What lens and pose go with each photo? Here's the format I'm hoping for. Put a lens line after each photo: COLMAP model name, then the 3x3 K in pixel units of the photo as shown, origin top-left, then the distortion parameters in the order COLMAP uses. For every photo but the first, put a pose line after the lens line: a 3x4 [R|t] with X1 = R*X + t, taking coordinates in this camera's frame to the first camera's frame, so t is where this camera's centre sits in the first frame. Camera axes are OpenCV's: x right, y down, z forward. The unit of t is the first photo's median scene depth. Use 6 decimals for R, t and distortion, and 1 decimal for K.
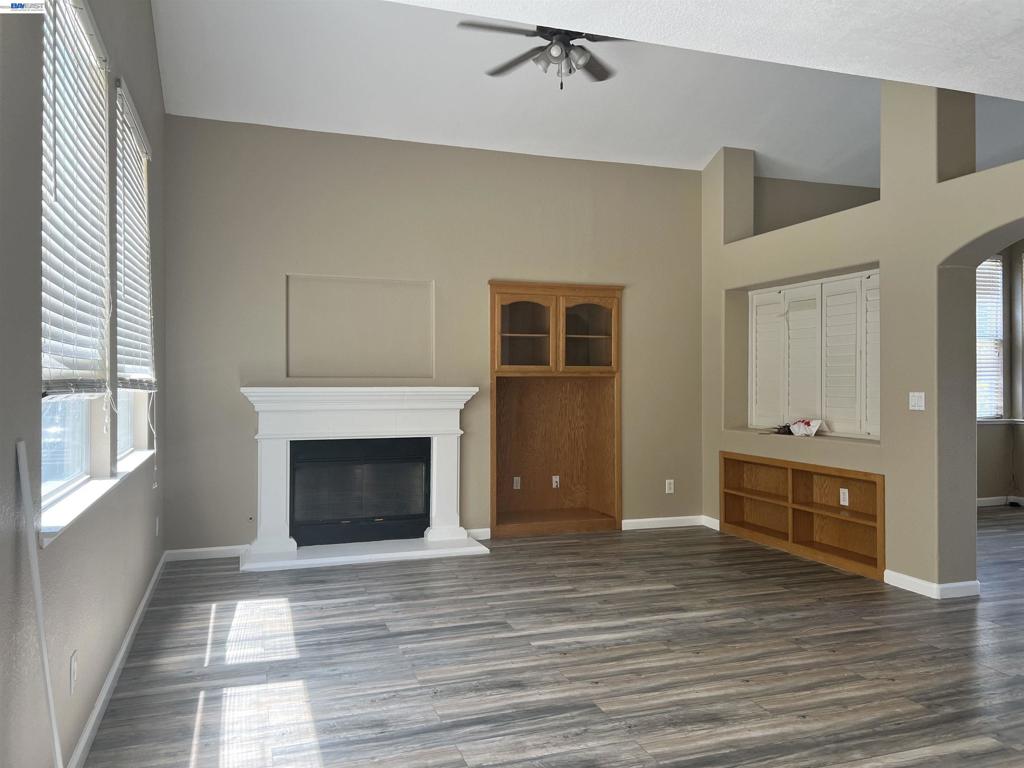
lens RADIAL K [[771.5, 0, 506.9], [0, 771.5, 376.6], [0, 0, 1]] dist [0.033564, -0.042003]
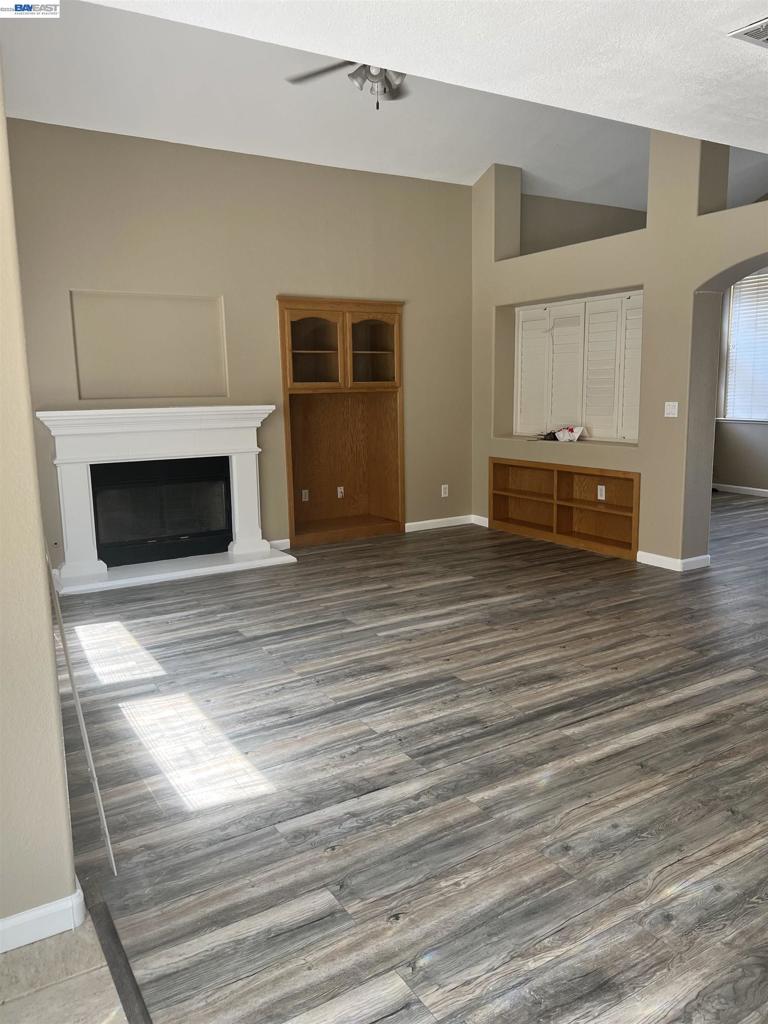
lens RADIAL K [[771.5, 0, 387.1], [0, 771.5, 515.9], [0, 0, 1]] dist [0.033564, -0.042003]
pose [[0.974018, -0.056915, 0.219200, -0.136840], [0.018255, 0.984487, 0.174504, -0.019423], [-0.225732, -0.165969, 0.959948, -0.049198]]
